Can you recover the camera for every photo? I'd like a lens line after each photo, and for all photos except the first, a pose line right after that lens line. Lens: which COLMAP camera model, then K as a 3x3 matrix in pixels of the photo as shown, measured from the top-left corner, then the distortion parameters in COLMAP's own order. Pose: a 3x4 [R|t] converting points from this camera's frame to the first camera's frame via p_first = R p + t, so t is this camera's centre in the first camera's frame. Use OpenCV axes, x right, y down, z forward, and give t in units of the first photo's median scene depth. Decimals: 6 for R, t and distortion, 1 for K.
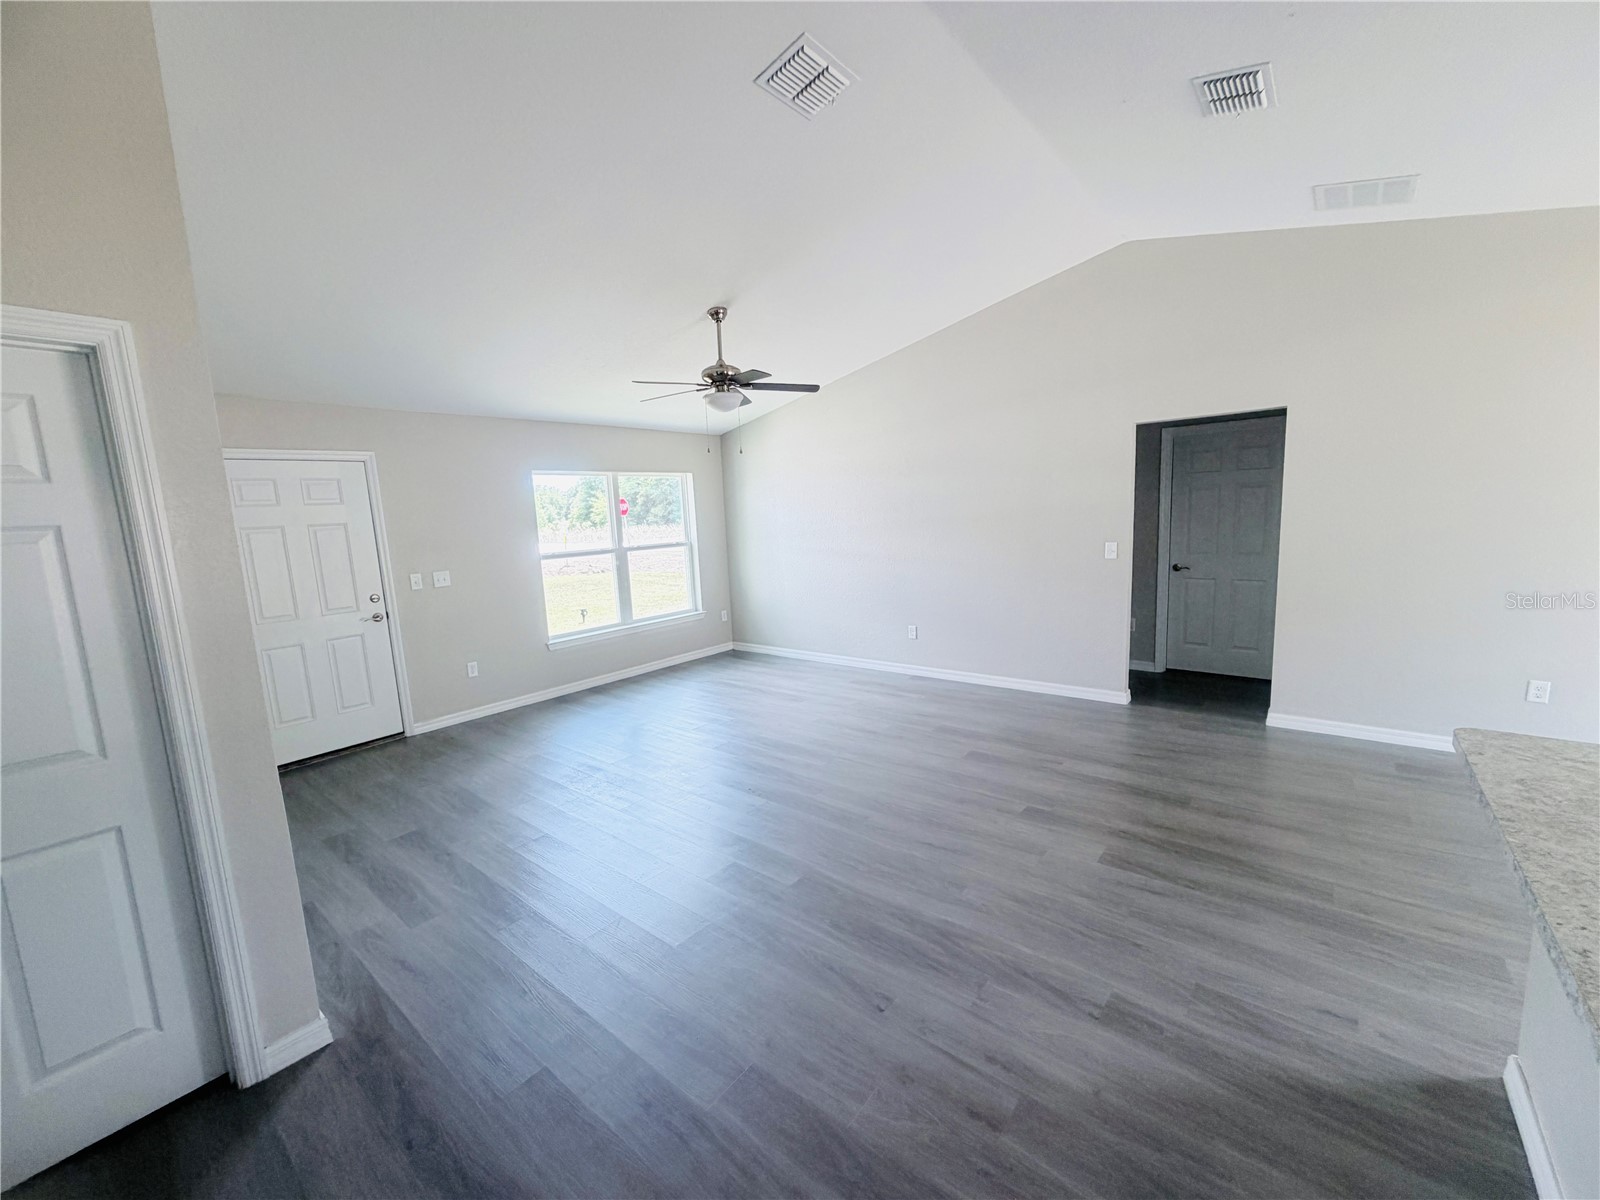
lens RADIAL K [[638.8, 0, 797.1], [0, 638.8, 600.2], [0, 0, 1]] dist [-0.000664, 0.000219]
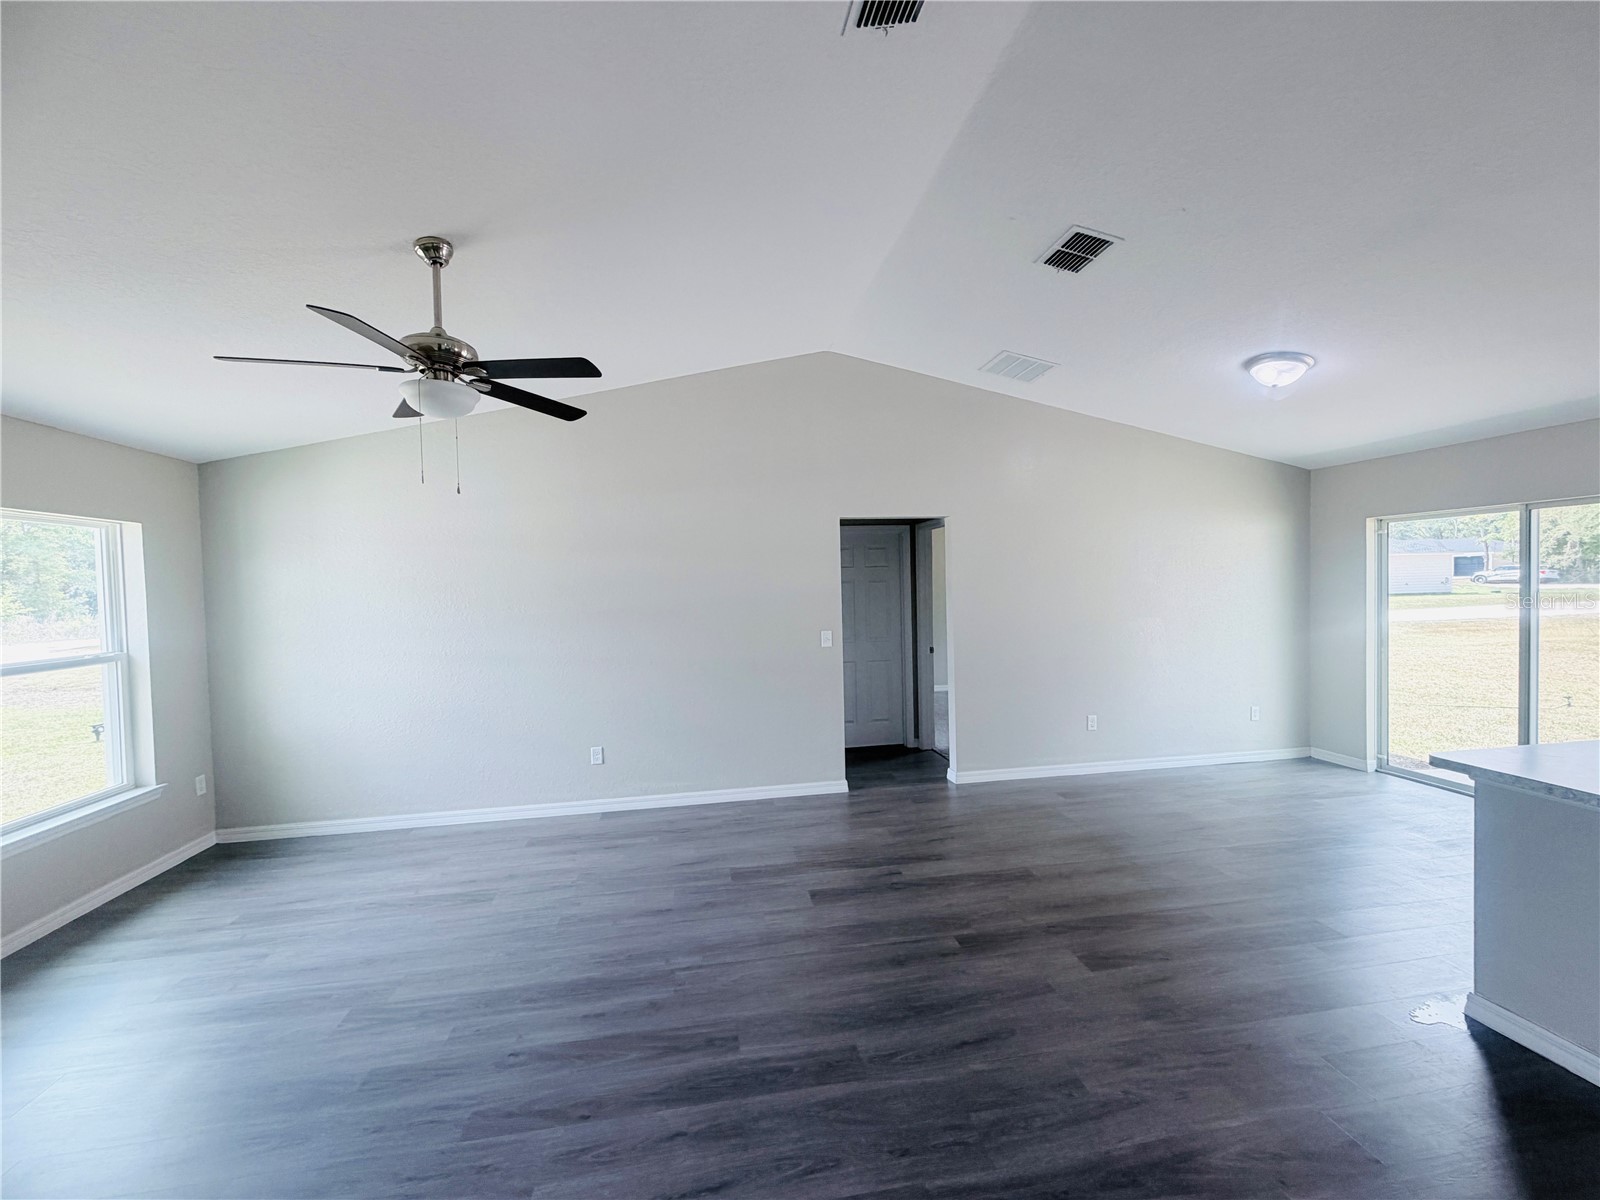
lens RADIAL K [[637.3, 0, 796.6], [0, 637.3, 601.3], [0, 0, 1]] dist [0.000384, -0.000310]
pose [[0.657436, 0.010233, 0.753441, -0.307251], [0.099392, 0.989993, -0.100173, -0.041842], [-0.746926, 0.140743, 0.649840, 0.389438]]
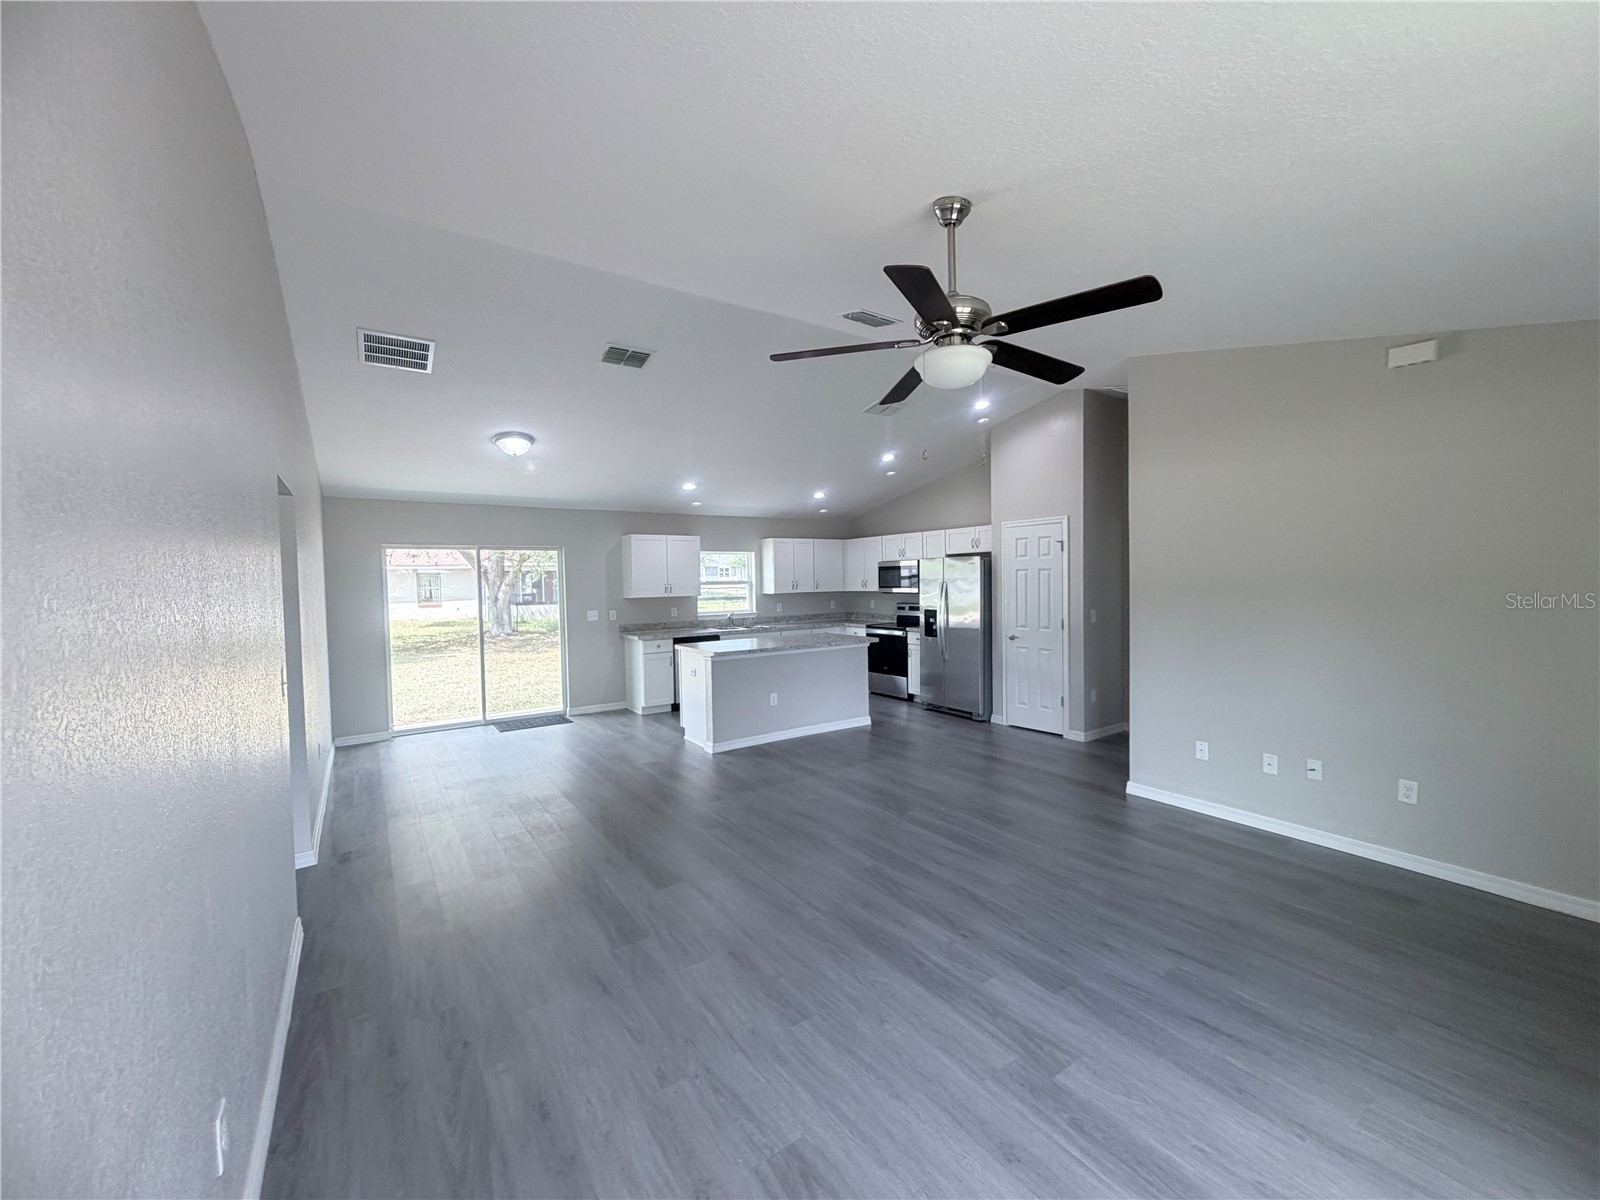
lens RADIAL K [[637.3, 0, 796.6], [0, 637.3, 601.3], [0, 0, 1]] dist [0.000384, -0.000310]
pose [[-0.958438, 0.053641, 0.280212, -0.119343], [0.100945, 0.982392, 0.157215, -0.199632], [-0.266845, 0.178967, -0.946977, 1.457445]]
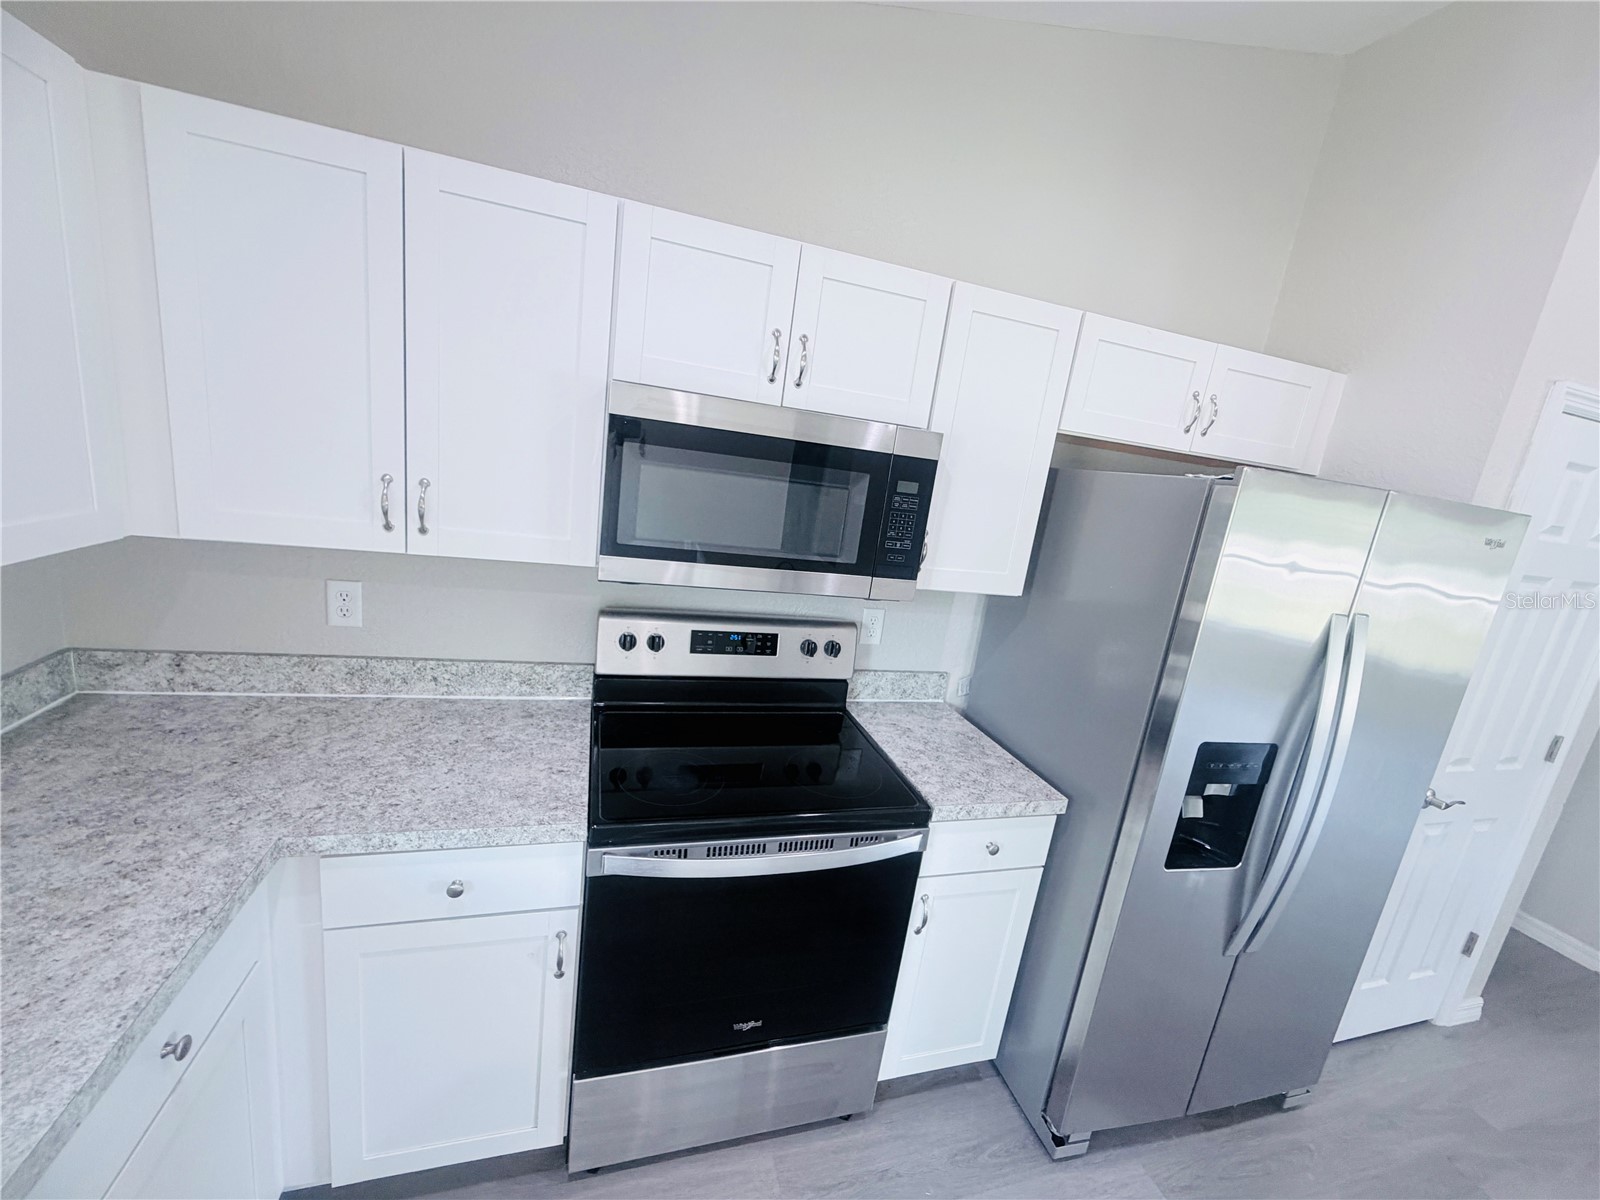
lens RADIAL K [[637.3, 0, 796.6], [0, 637.3, 601.3], [0, 0, 1]] dist [0.000384, -0.000310]
pose [[-0.553988, 0.158995, -0.817201, 0.369531], [-0.222034, 0.917823, 0.329091, -0.013344], [0.802371, 0.363759, -0.473160, -0.186853]]
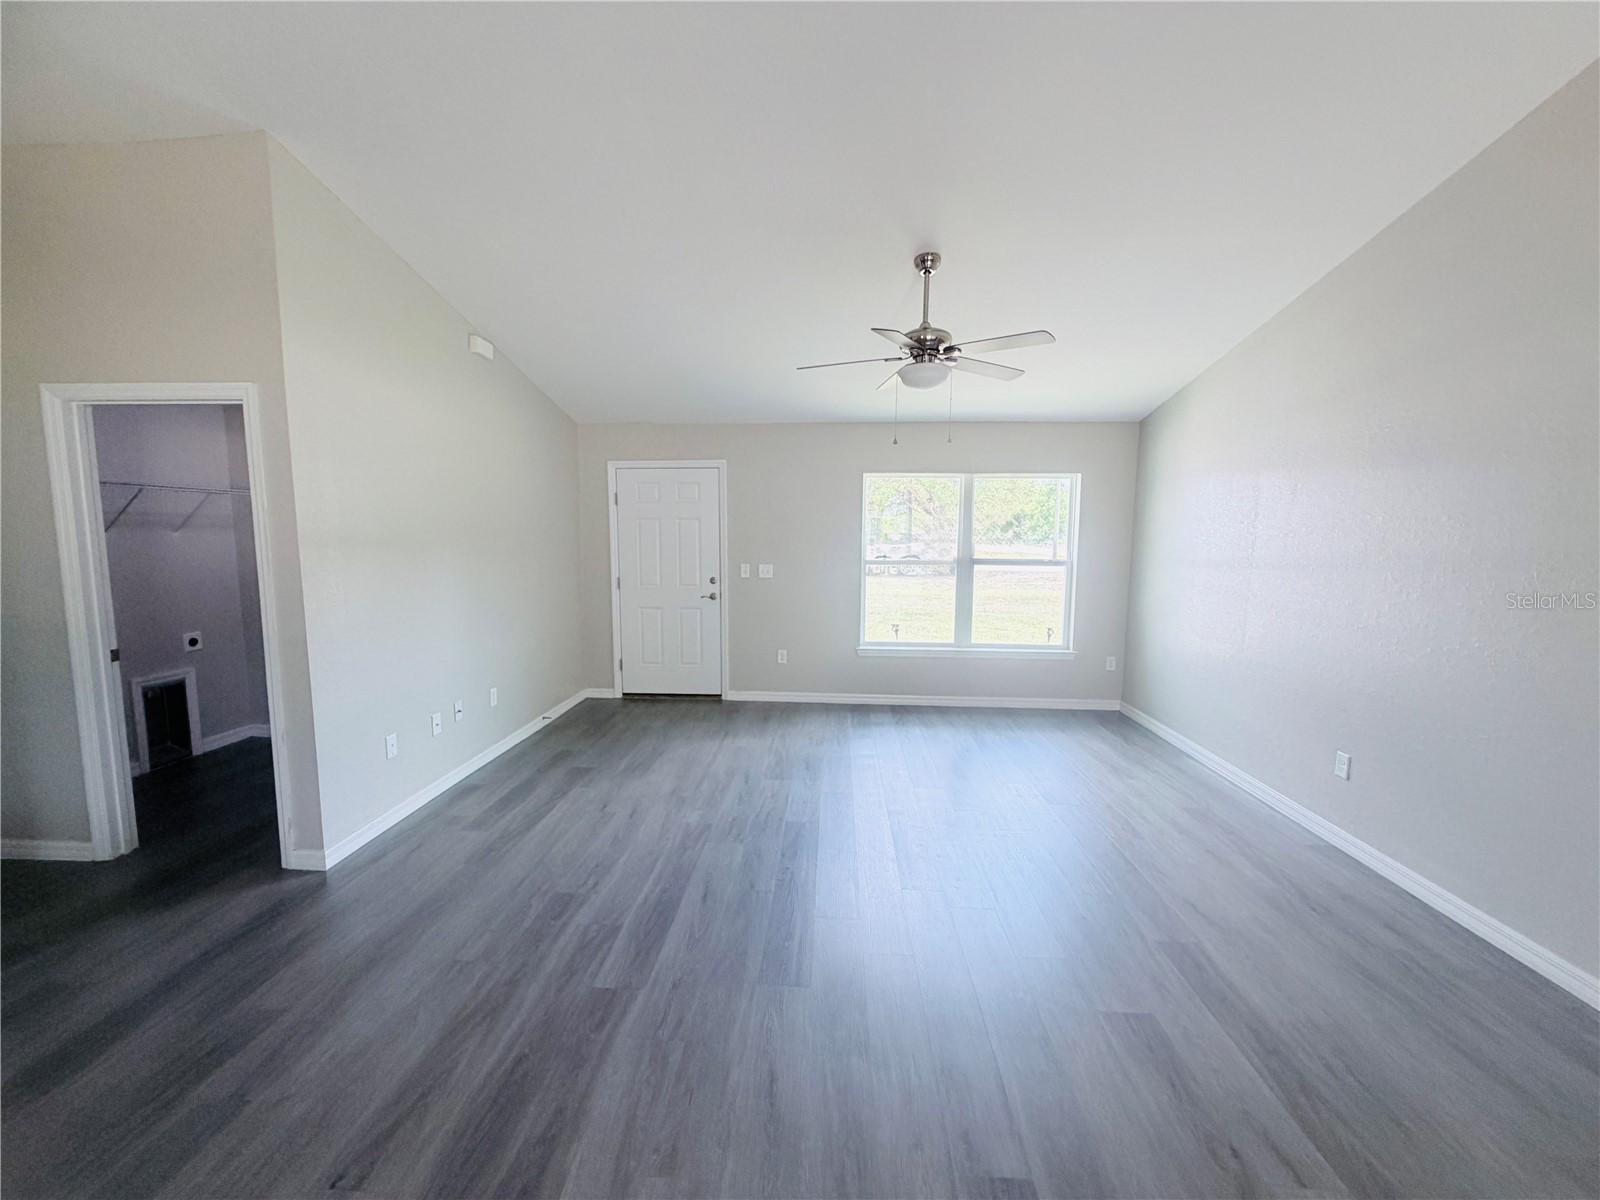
lens RADIAL K [[636.6, 0, 794.5], [0, 636.6, 603.6], [0, 0, 1]] dist [-0.002002, -0.000134]
pose [[0.586454, 0.141559, -0.797517, 0.407953], [-0.147246, 0.986836, 0.066886, -0.064341], [0.796487, 0.078205, 0.599577, 0.406400]]
